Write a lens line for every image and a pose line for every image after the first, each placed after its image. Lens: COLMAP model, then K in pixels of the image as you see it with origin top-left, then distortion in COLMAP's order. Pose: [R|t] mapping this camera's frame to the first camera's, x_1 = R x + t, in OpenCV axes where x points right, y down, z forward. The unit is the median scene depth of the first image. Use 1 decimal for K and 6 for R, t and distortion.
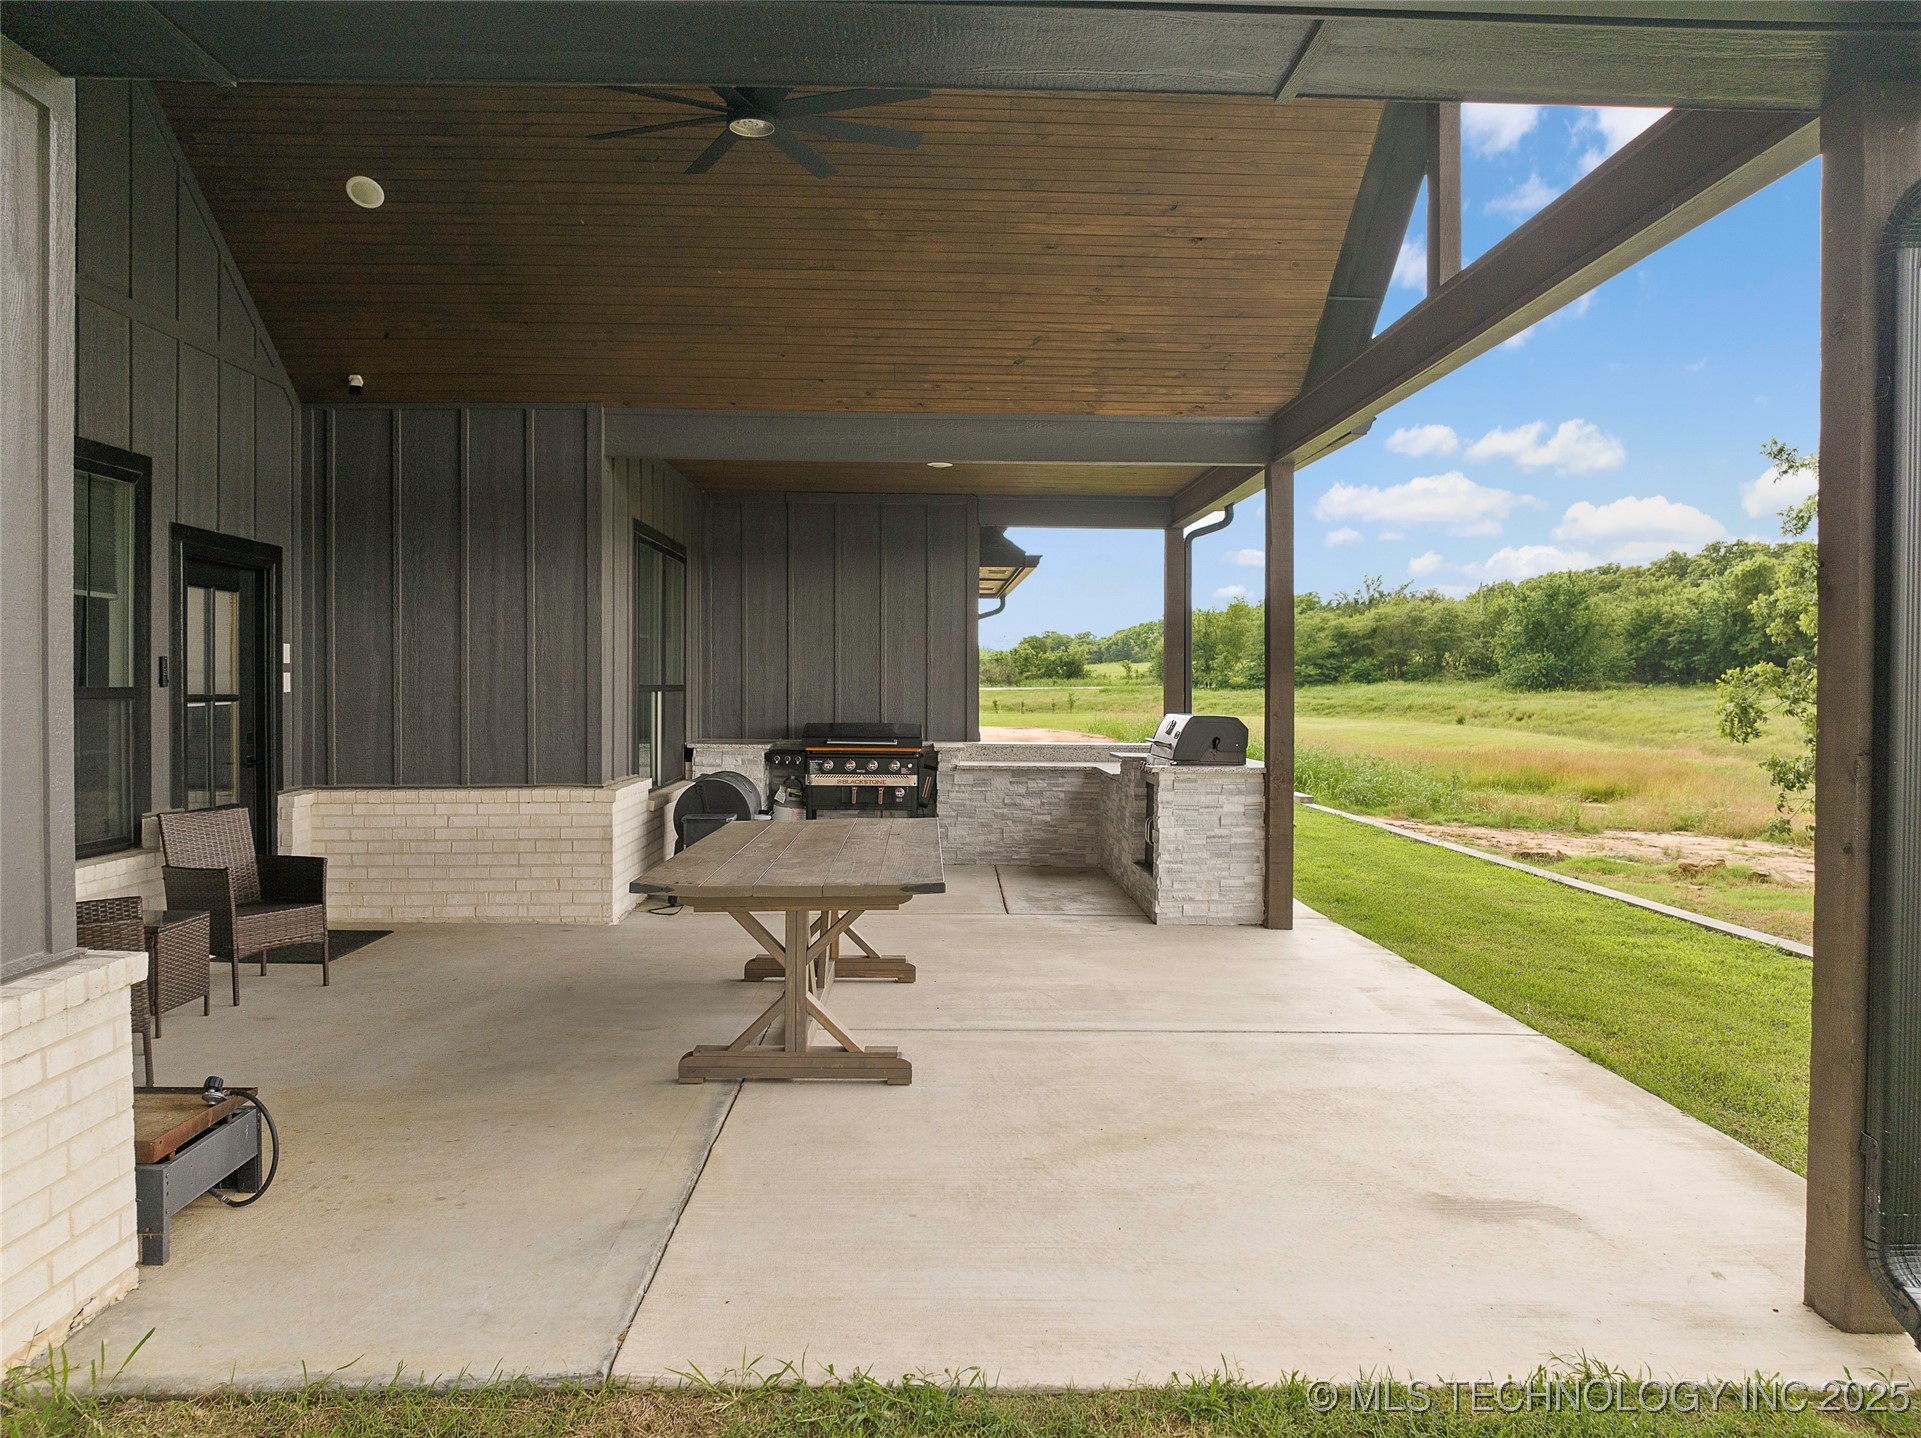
lens RADIAL K [[1349.6, 0, 945.0], [0, 1349.6, 711.7], [0, 0, 1]] dist [-0.029747, 0.004354]
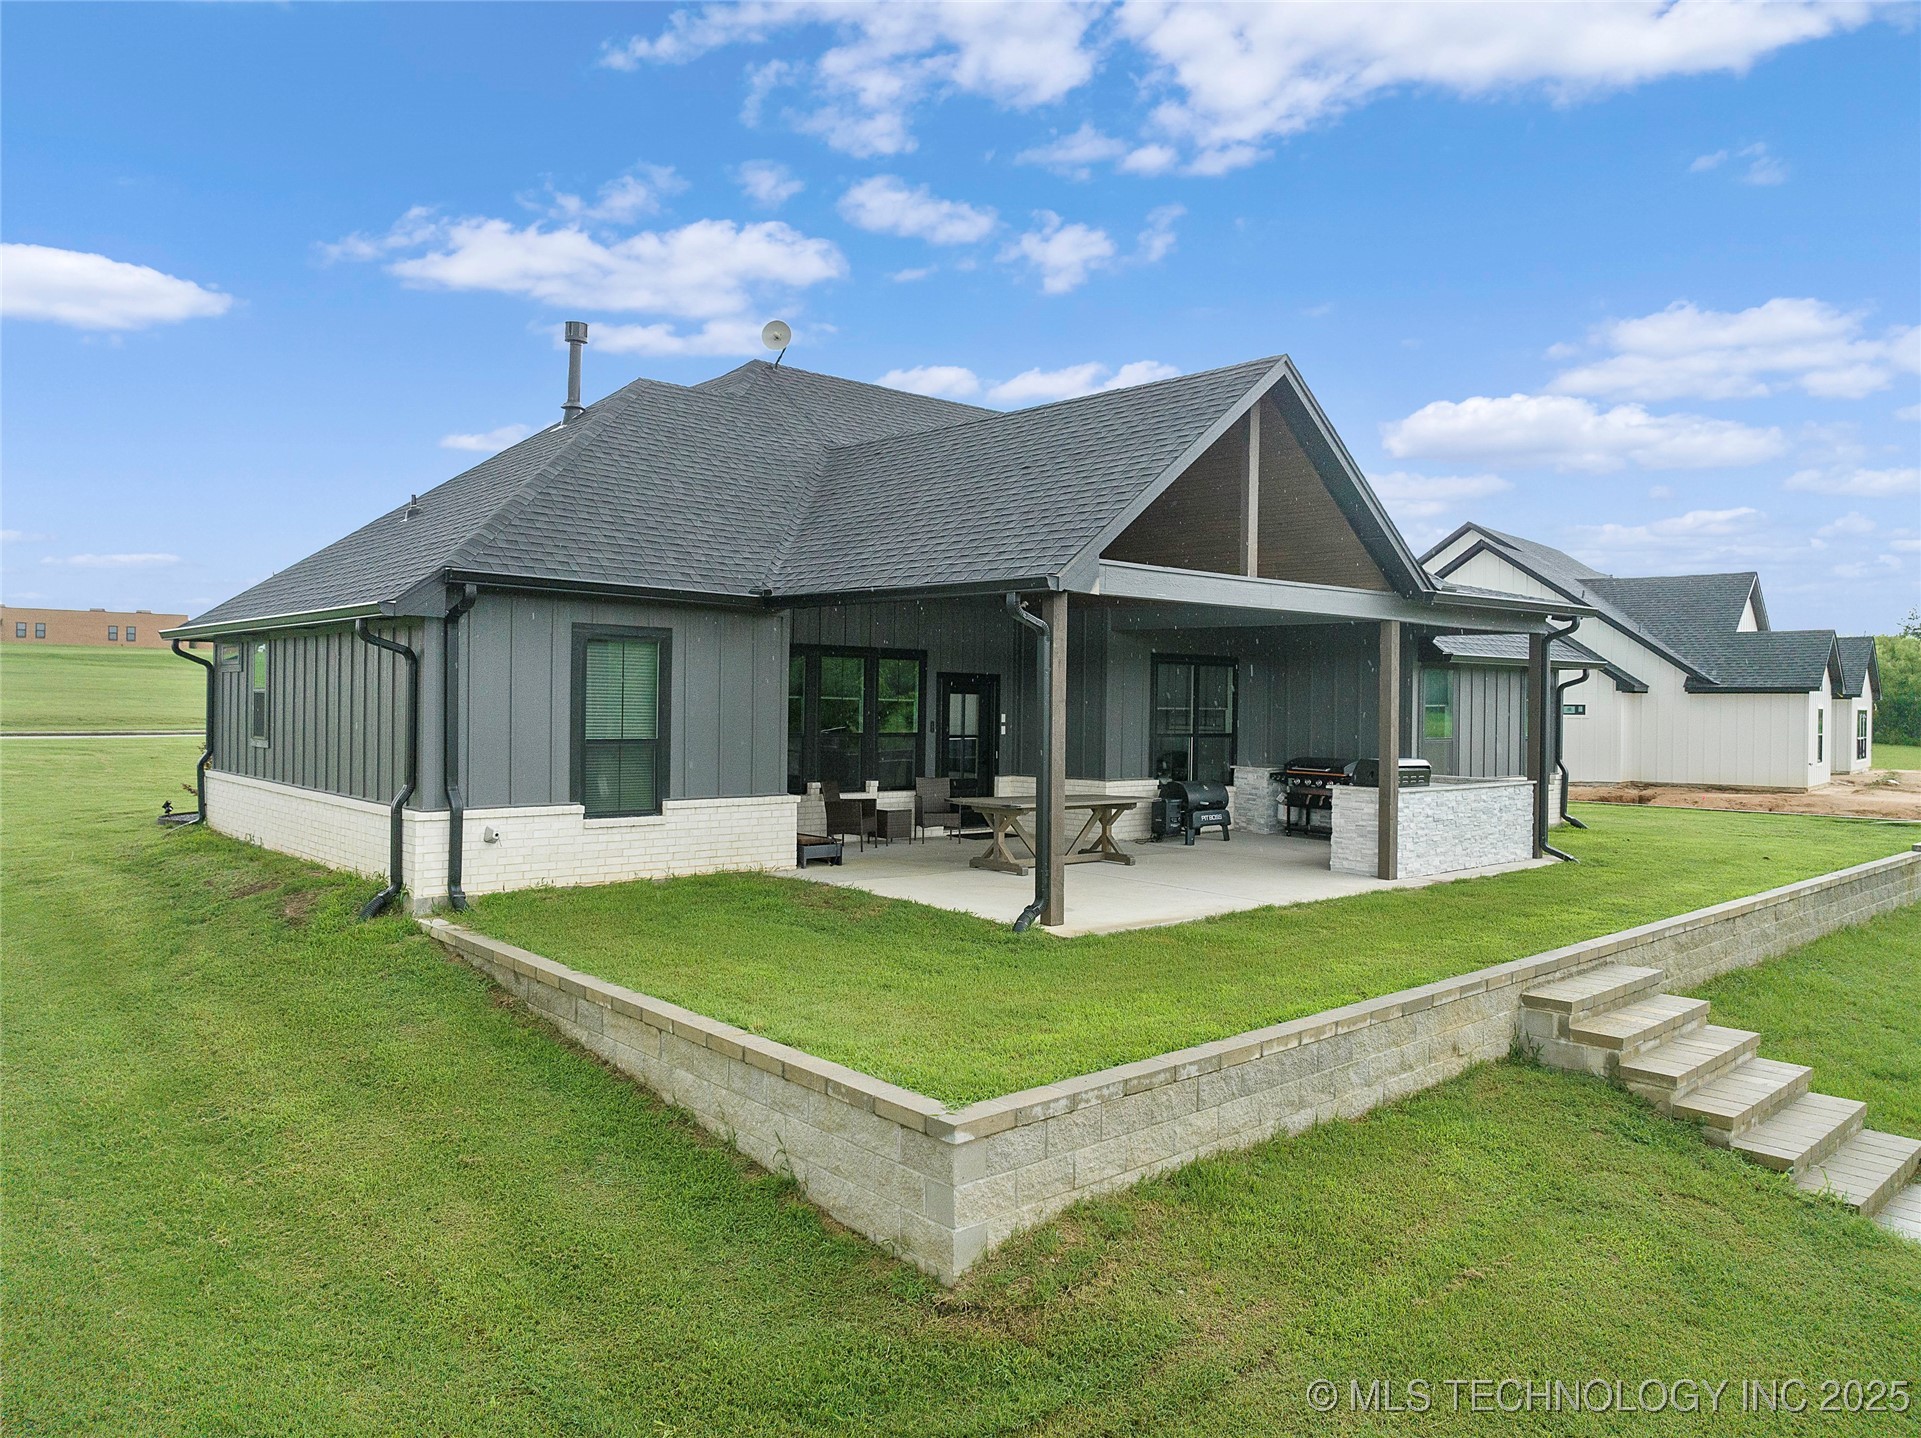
lens RADIAL K [[1354.3, 0, 959.3], [0, 1354.3, 707.5], [0, 0, 1]] dist [-0.044477, -0.003188]
pose [[0.658482, 0.009856, -0.752532, 0.864755], [-0.025788, 0.999623, -0.009473, -0.025609], [0.752154, 0.025644, 0.658488, -0.439405]]
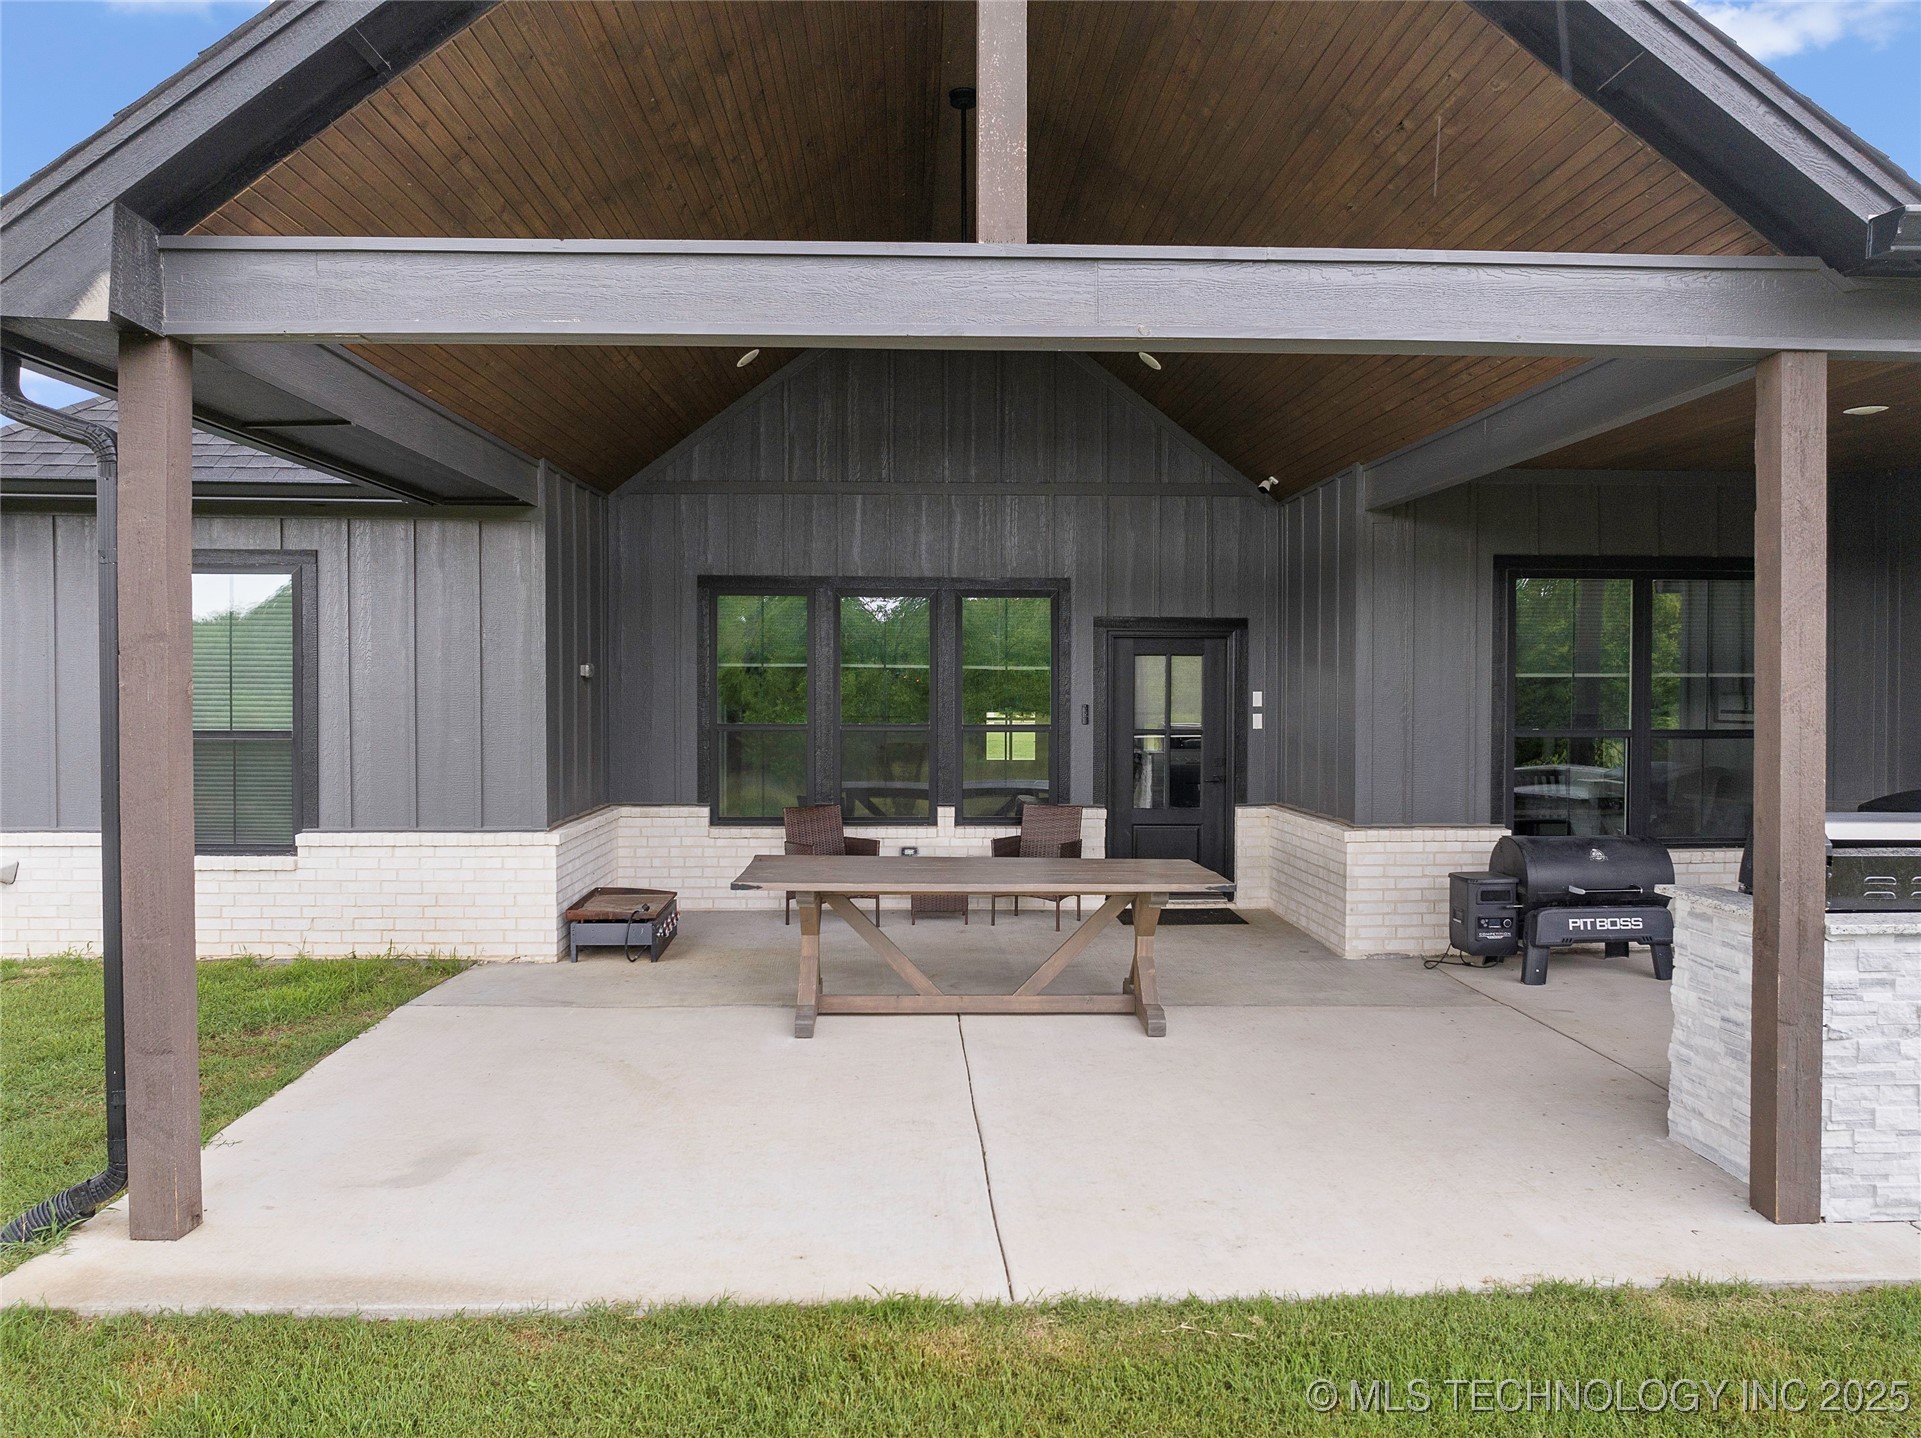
lens RADIAL K [[1354.3, 0, 959.3], [0, 1354.3, 707.5], [0, 0, 1]] dist [-0.044477, -0.003188]
pose [[0.031294, 0.011562, -0.999443, 0.541571], [-0.019136, 0.999757, 0.010966, -0.030158], [0.999327, 0.018782, 0.031508, 0.458391]]
